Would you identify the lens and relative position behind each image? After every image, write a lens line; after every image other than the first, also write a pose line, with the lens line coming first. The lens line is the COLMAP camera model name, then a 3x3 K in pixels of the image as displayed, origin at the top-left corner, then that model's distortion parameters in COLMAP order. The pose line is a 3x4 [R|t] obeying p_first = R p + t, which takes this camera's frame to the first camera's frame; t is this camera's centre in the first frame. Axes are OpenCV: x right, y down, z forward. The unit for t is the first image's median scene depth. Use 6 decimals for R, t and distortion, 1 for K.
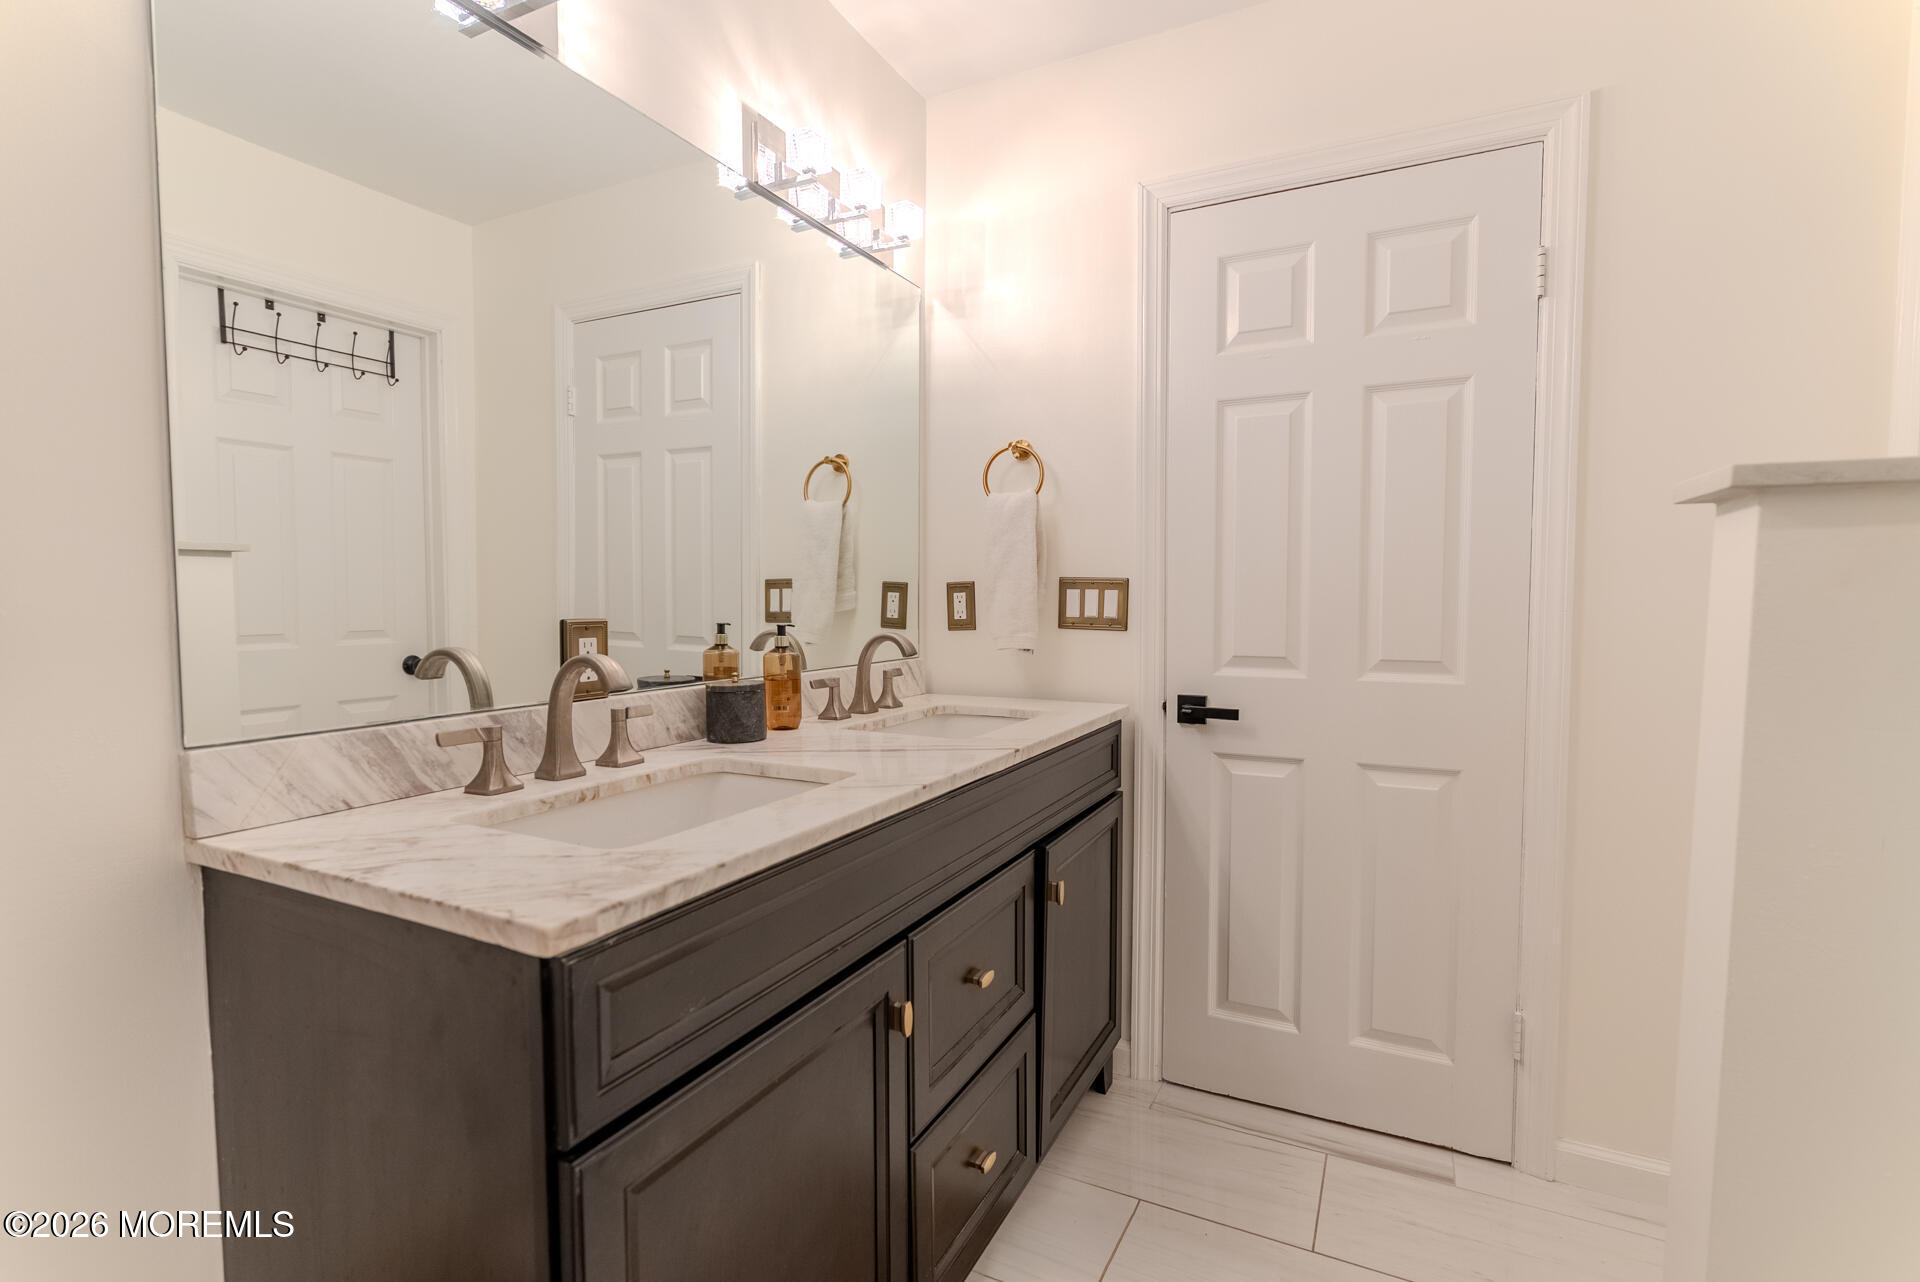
lens RADIAL K [[919.4, 0, 960.0], [0, 919.4, 641.0], [0, 0, 1]] dist [-0.005669, 0.001076]
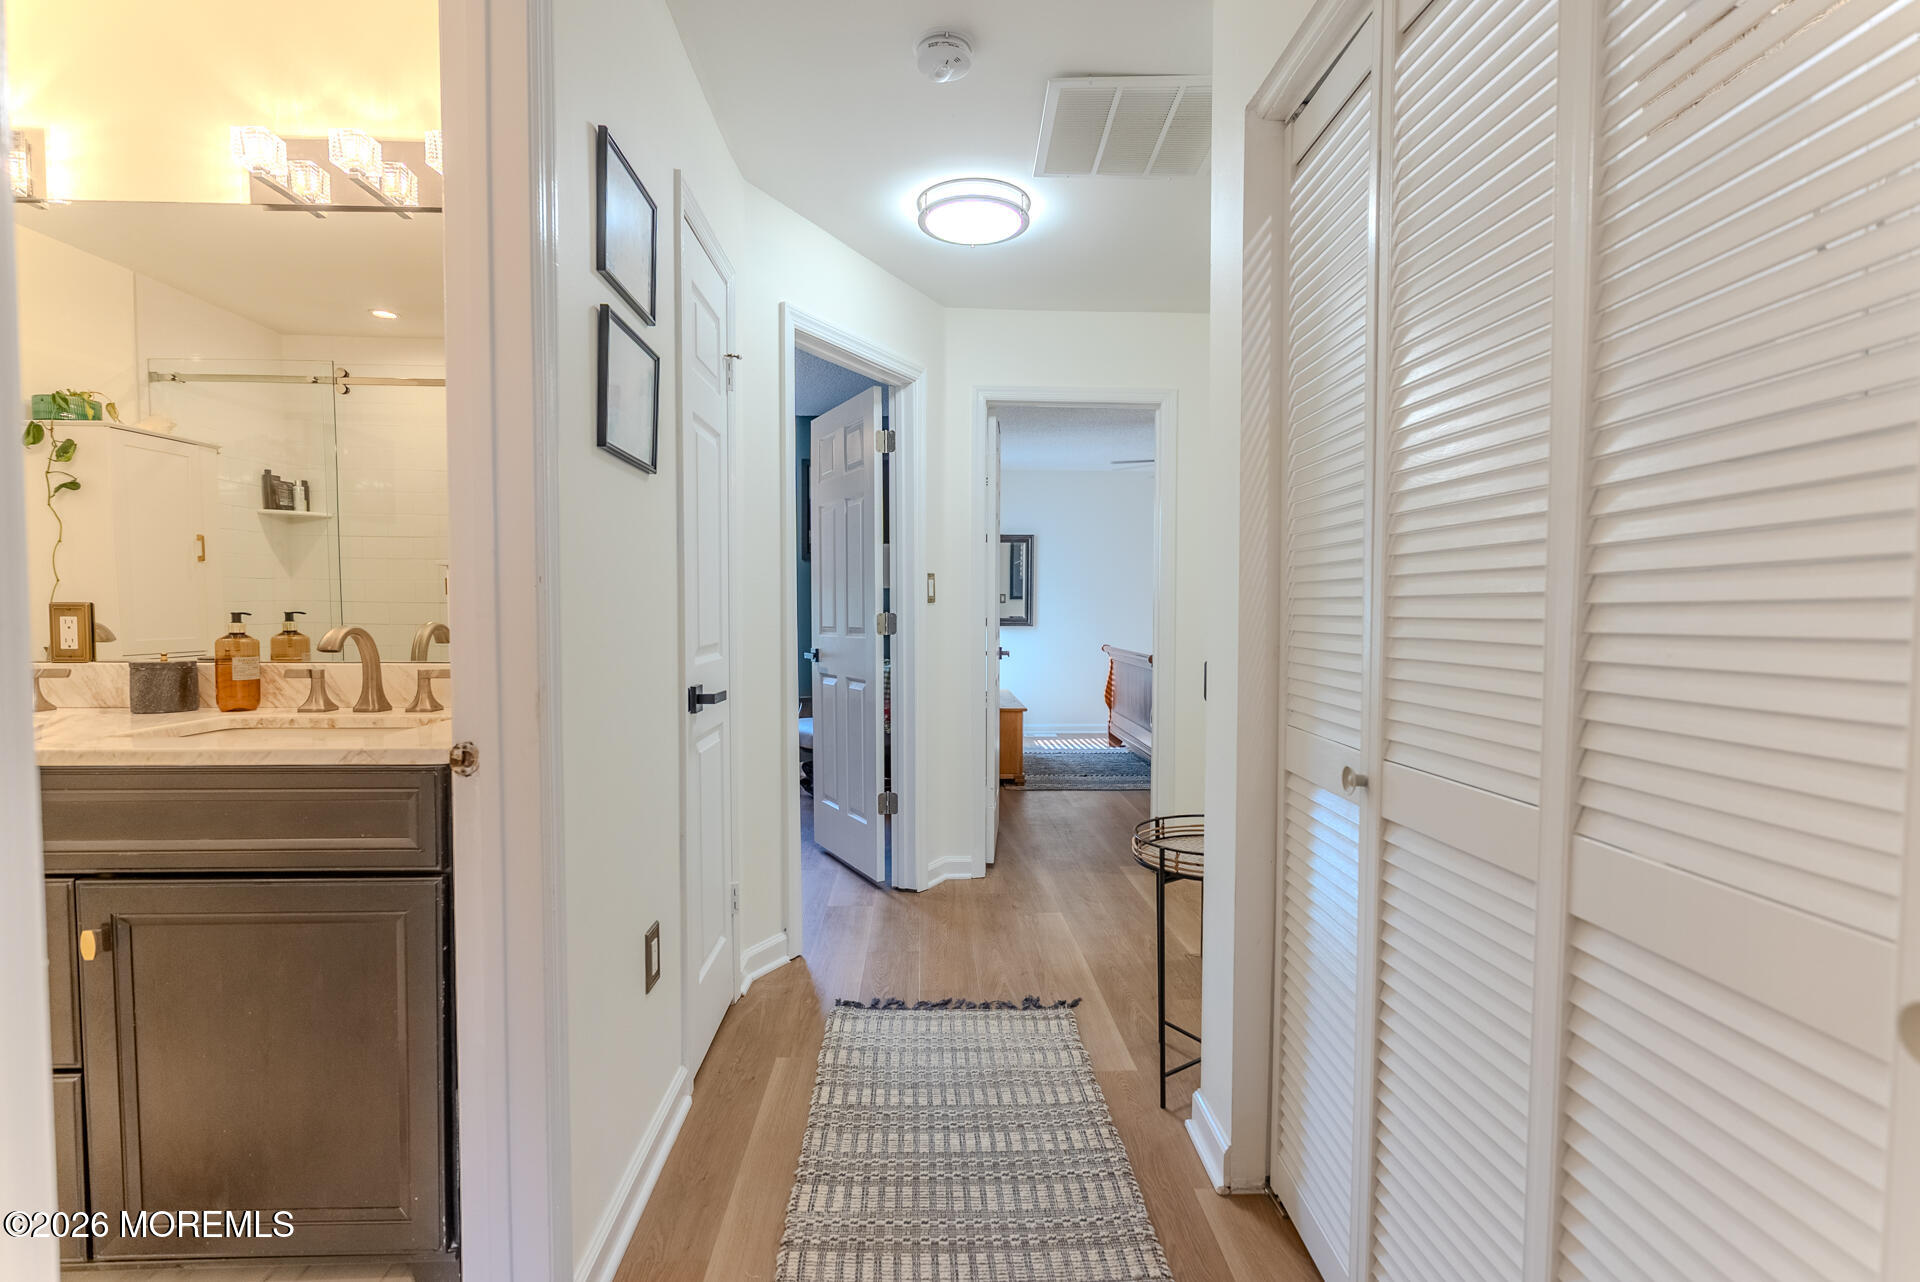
lens RADIAL K [[866.0, 0, 960.0], [0, 866.0, 641.0], [0, 0, 1]] dist [-0.000144, 0.000569]
pose [[0.494560, 0.033494, -0.868498, 1.471806], [-0.046716, 0.998837, 0.011919, -0.047841], [0.867887, 0.034678, 0.495549, 1.653912]]
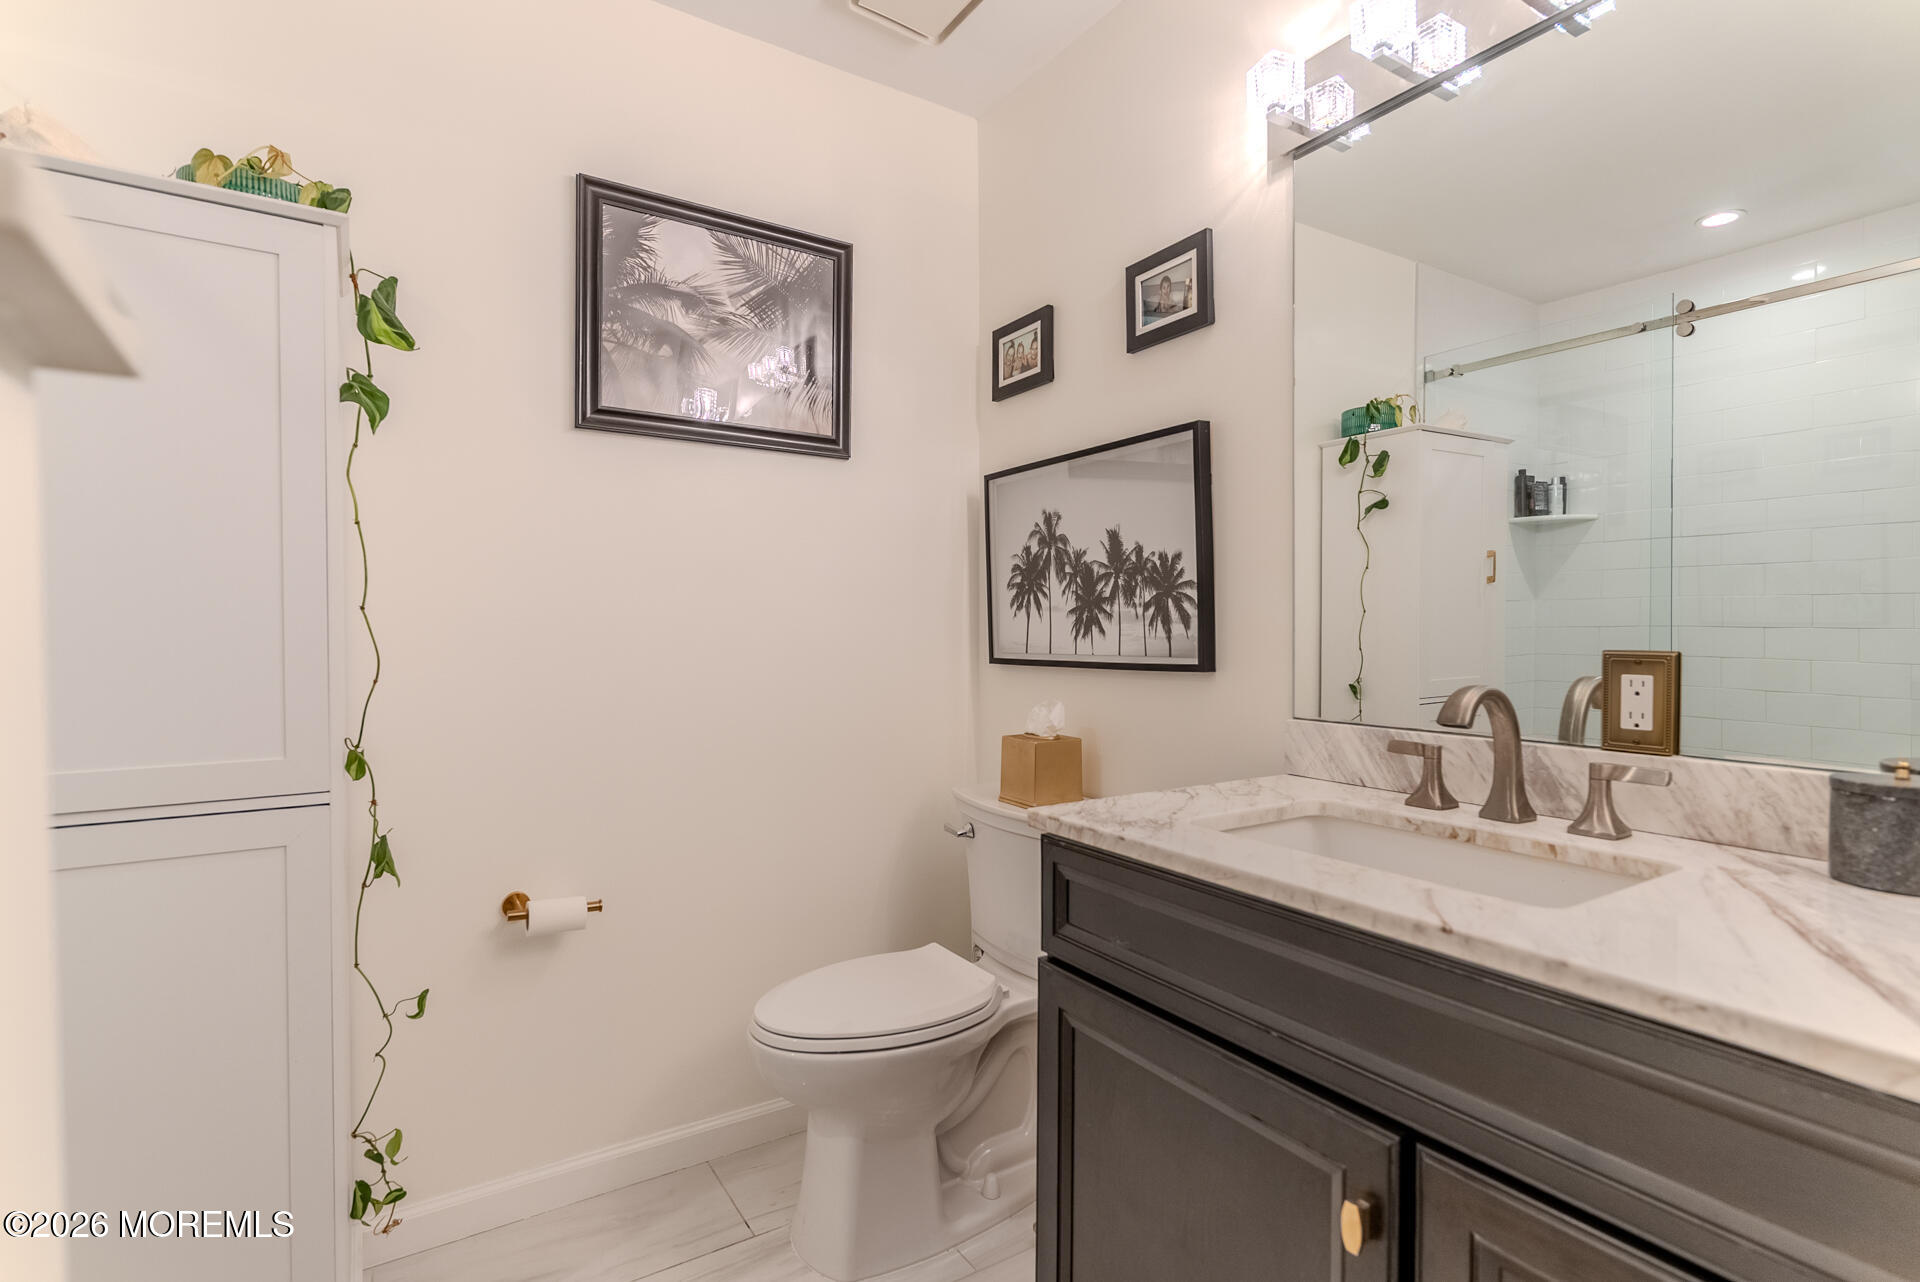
lens RADIAL K [[919.4, 0, 960.0], [0, 919.4, 641.0], [0, 0, 1]] dist [-0.005669, 0.001076]
pose [[-0.517093, 0.011765, -0.855848, 0.629357], [-0.044693, 0.998170, 0.040725, -0.042321], [0.854761, 0.059309, -0.515621, 0.996083]]
